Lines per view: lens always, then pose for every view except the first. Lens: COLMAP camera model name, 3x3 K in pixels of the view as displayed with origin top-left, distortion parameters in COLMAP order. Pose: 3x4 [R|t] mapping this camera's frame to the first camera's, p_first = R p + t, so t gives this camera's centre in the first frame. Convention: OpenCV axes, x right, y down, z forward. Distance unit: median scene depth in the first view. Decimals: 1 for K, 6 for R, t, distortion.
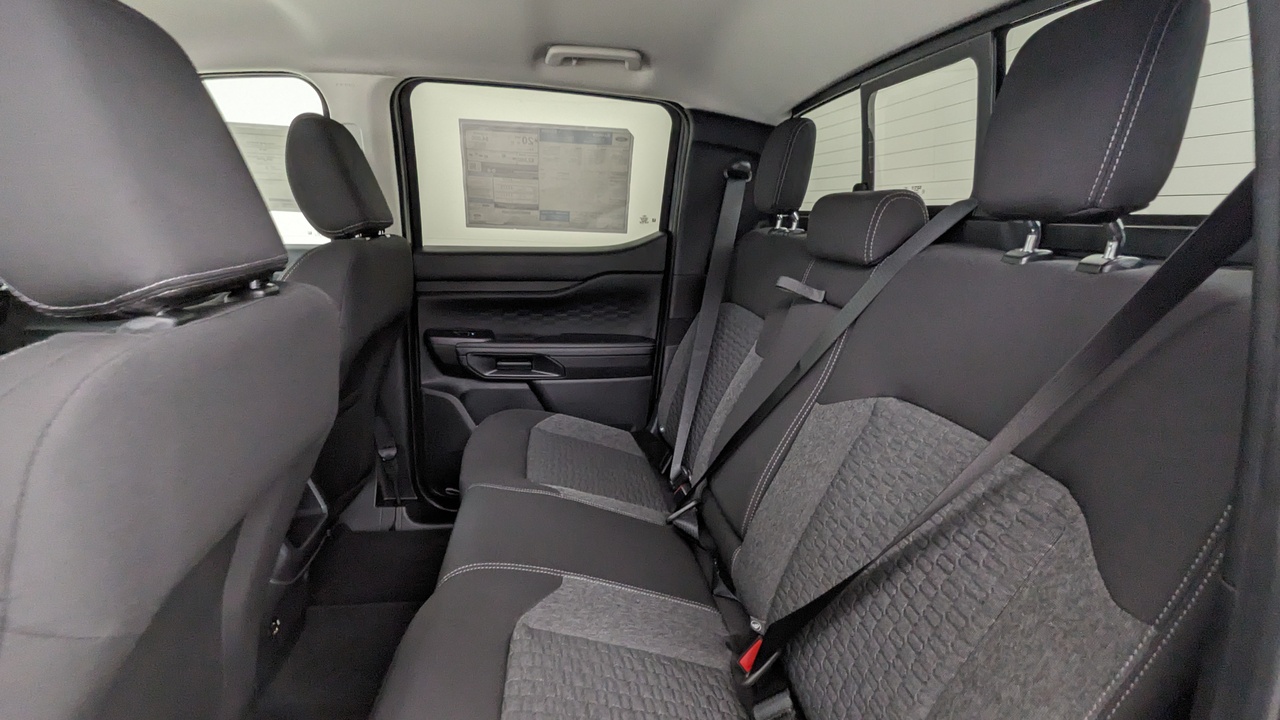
lens RADIAL K [[609.9, 0, 635.2], [0, 609.9, 366.8], [0, 0, 1]] dist [-0.005276, 0.001727]
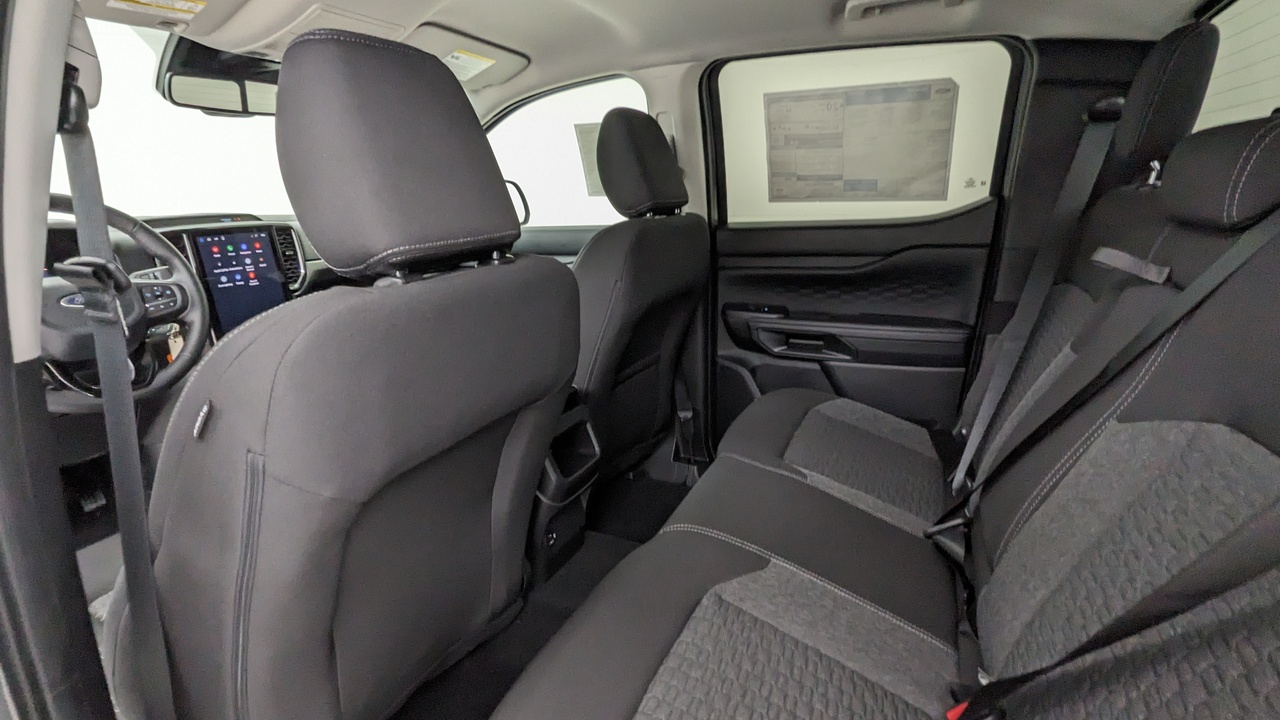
lens RADIAL K [[609.9, 0, 645.0], [0, 609.9, 367.2], [0, 0, 1]] dist [-0.005276, 0.001727]
pose [[0.836733, 0.096416, -0.539056, 0.131595], [-0.077396, 0.995318, 0.057889, -0.001435], [0.542114, -0.006717, 0.840278, 0.048072]]
